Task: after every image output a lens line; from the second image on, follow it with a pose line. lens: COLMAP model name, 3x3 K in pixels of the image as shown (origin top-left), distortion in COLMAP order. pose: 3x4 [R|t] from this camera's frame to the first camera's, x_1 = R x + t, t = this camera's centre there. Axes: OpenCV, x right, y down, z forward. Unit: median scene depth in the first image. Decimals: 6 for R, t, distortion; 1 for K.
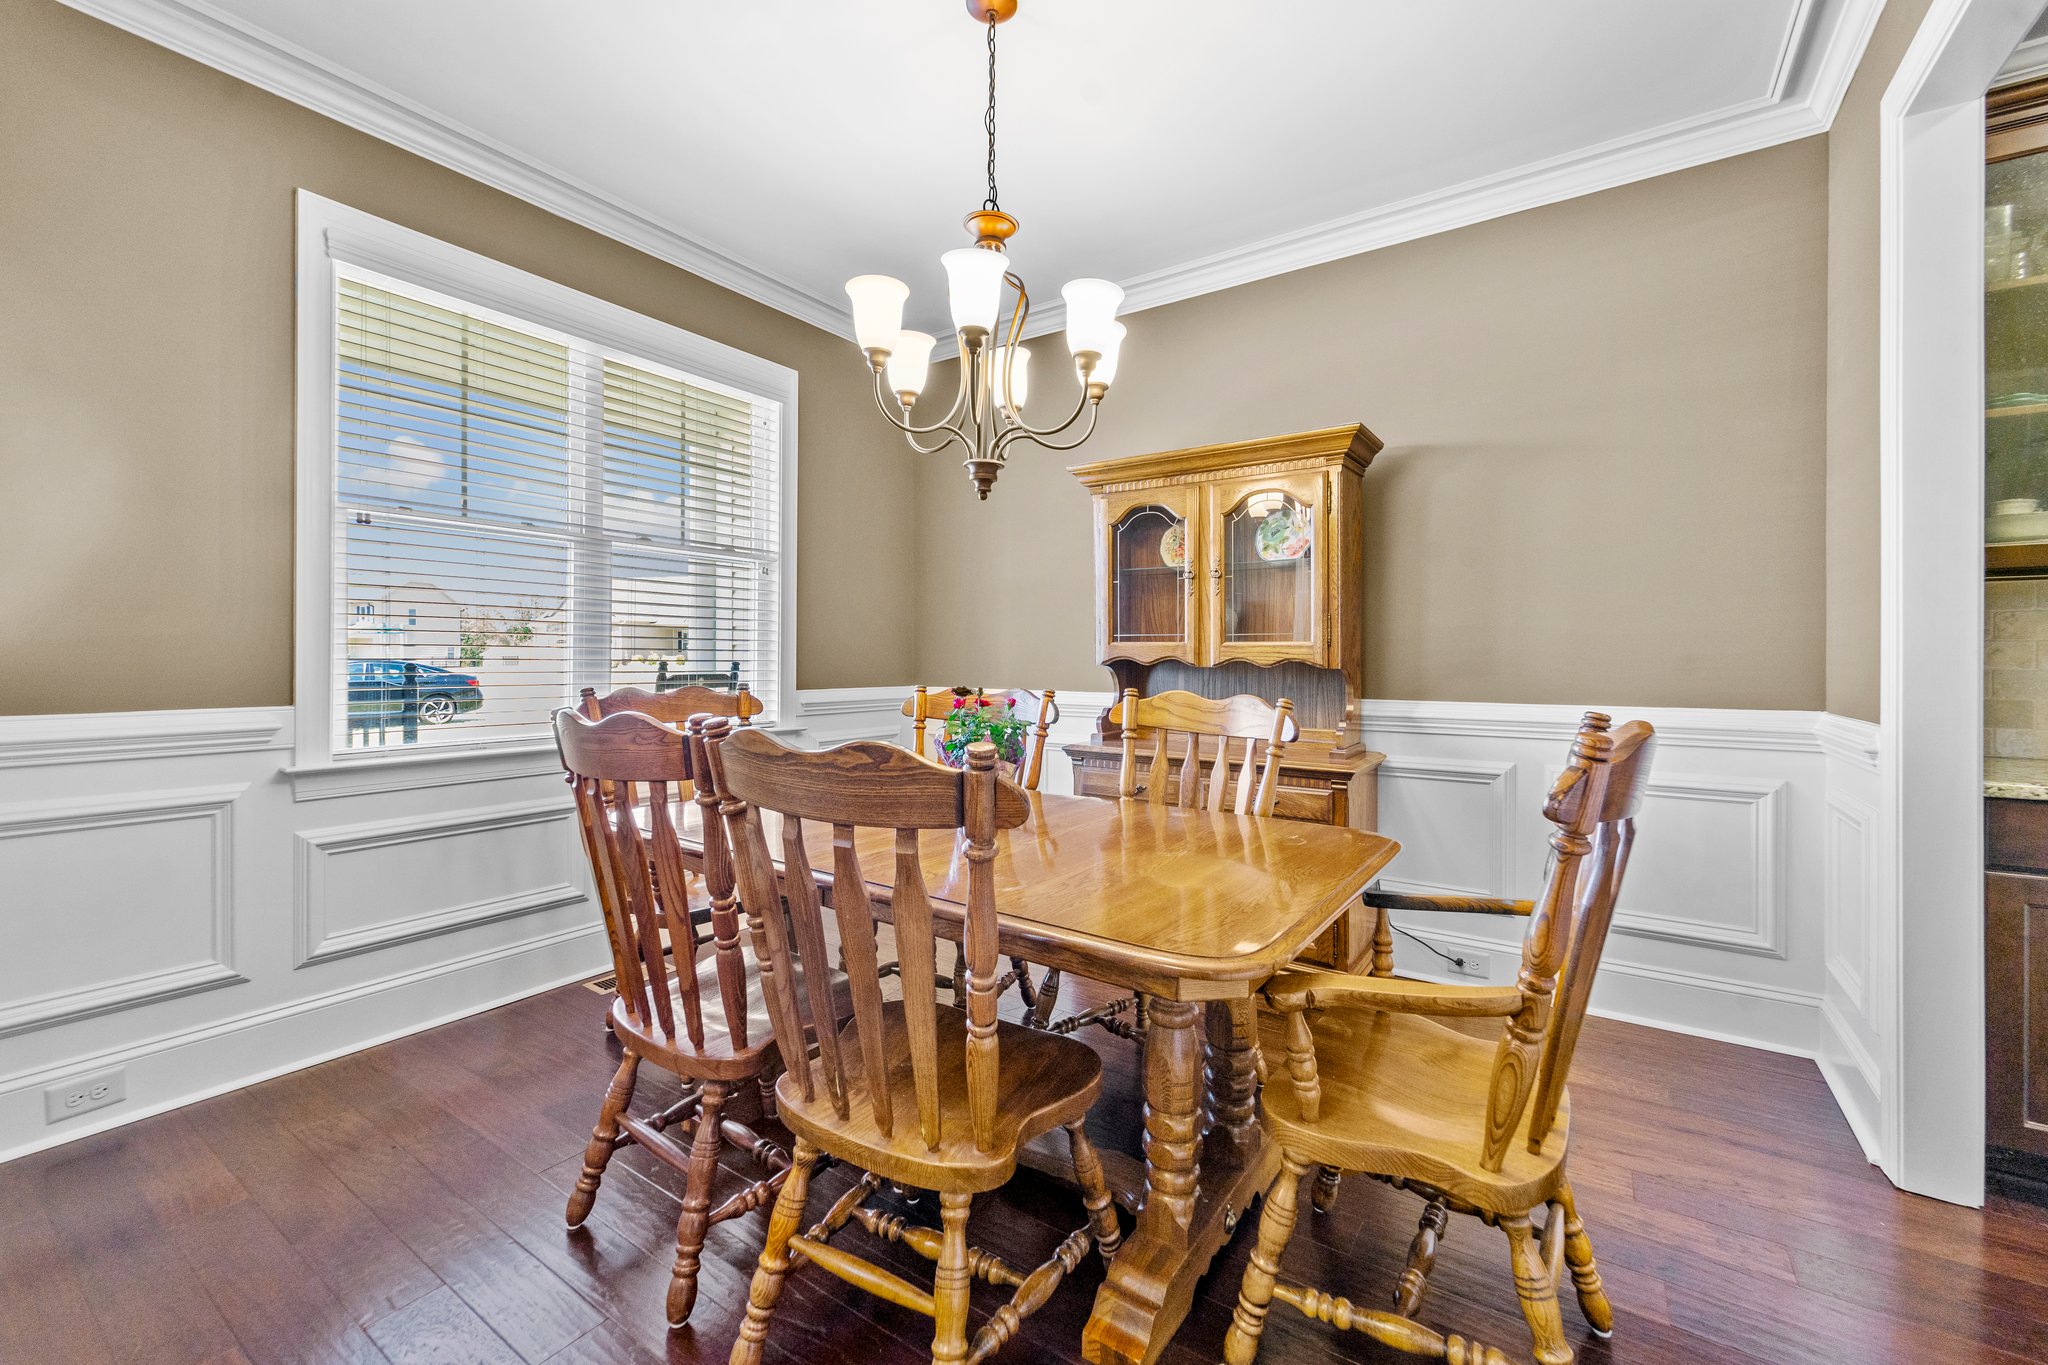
lens RADIAL K [[825.7, 0, 1016.1], [0, 825.7, 664.5], [0, 0, 1]] dist [-0.000471, -0.000444]
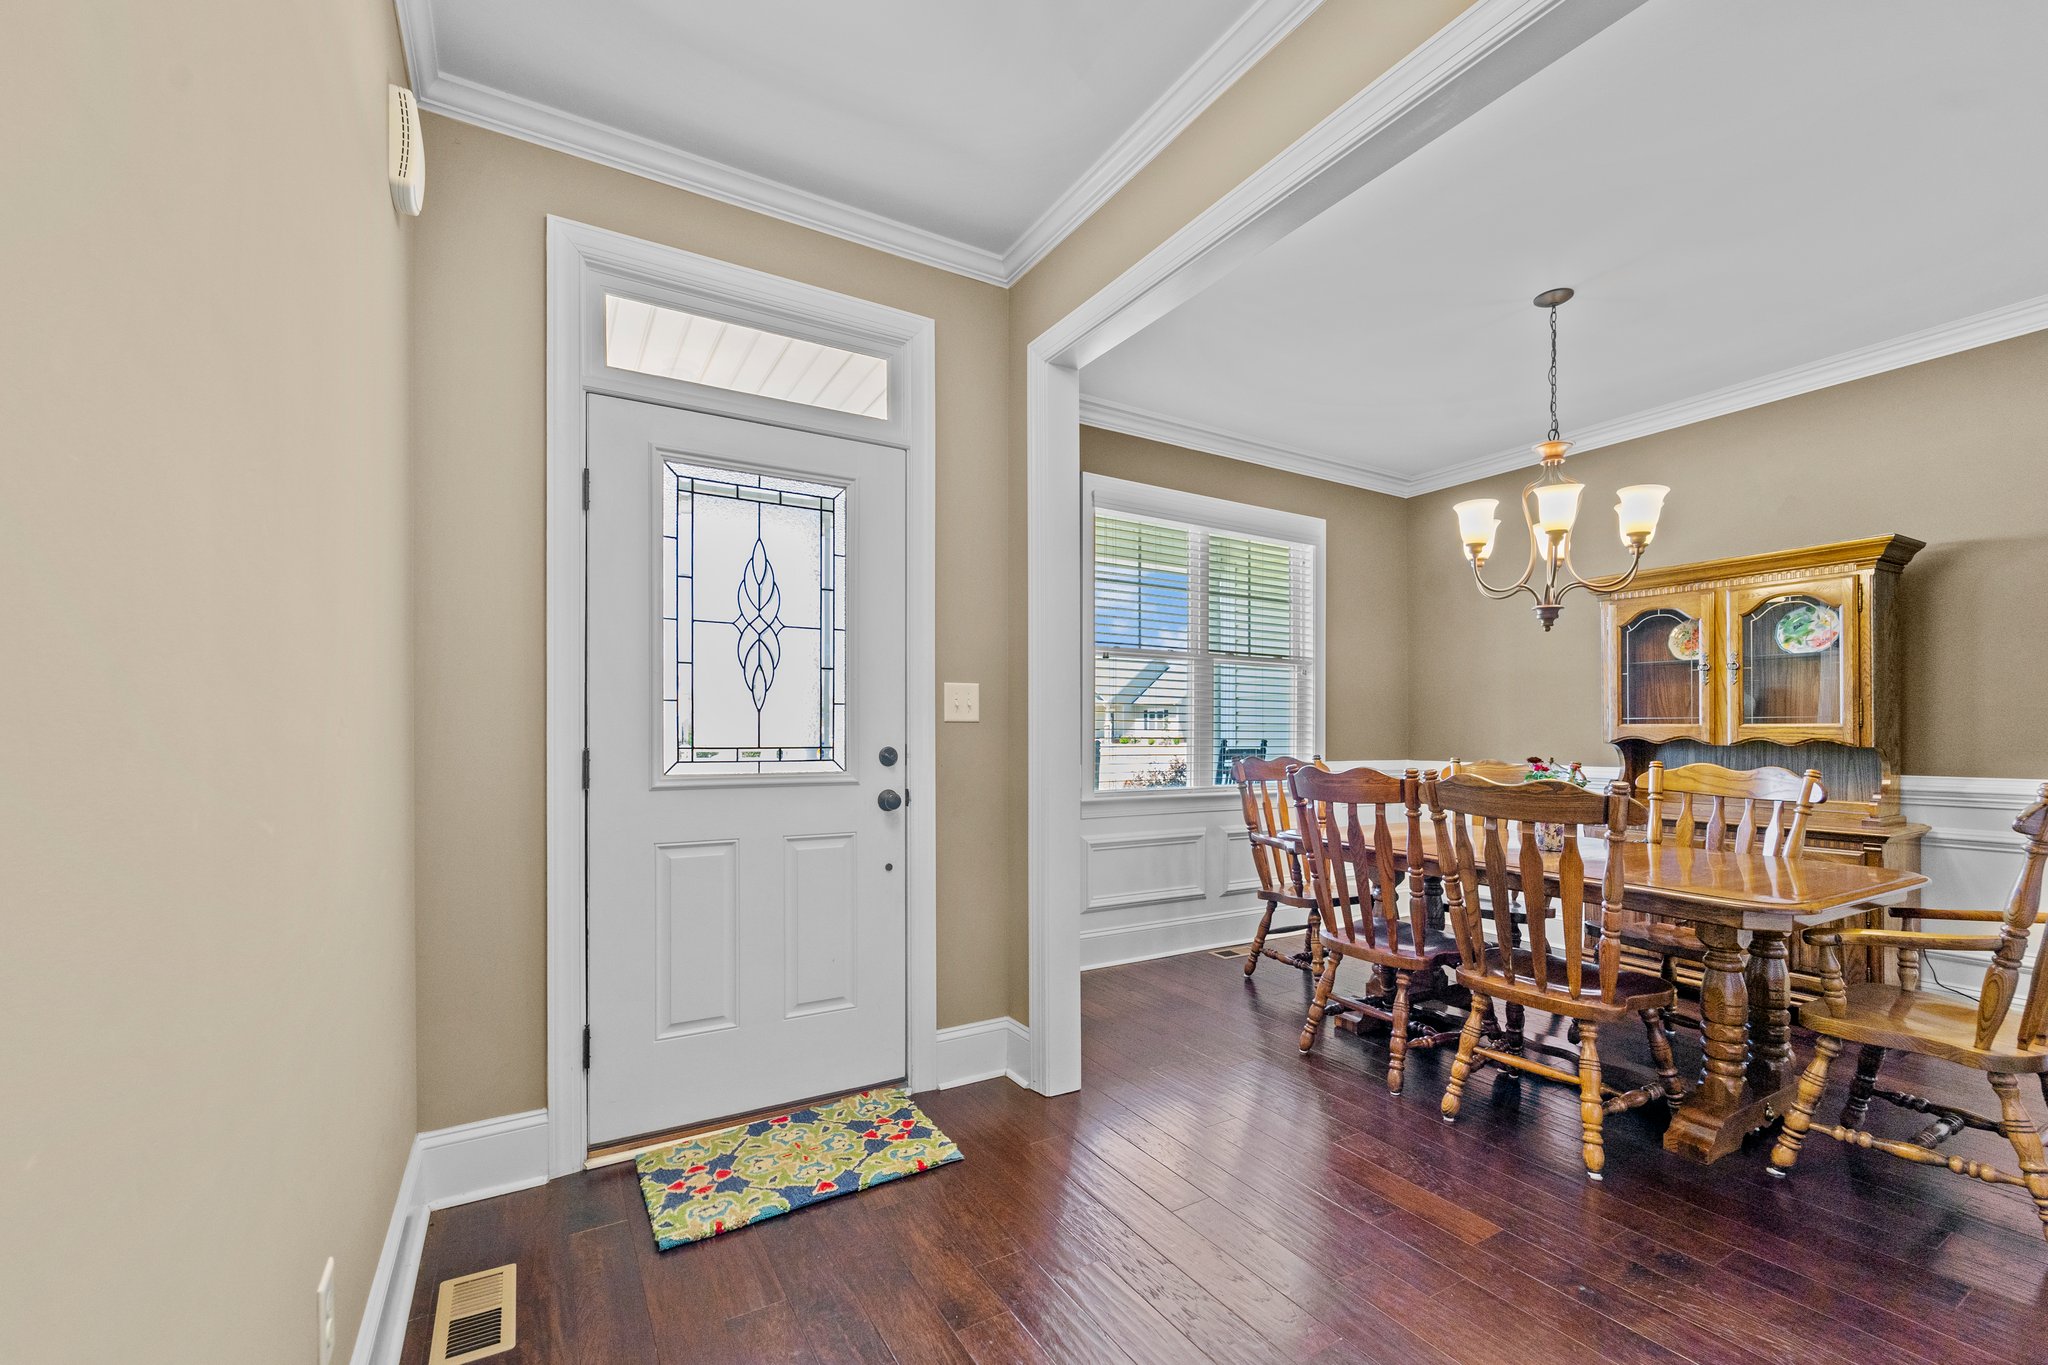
lens RADIAL K [[837.7, 0, 1018.4], [0, 837.7, 733.8], [0, 0, 1]] dist [-0.000472, -0.000636]
pose [[0.906386, -0.000888, -0.422449, -0.184441], [-0.003430, 0.999949, -0.009462, 0.001649], [0.422436, 0.010025, 0.906337, -0.529832]]
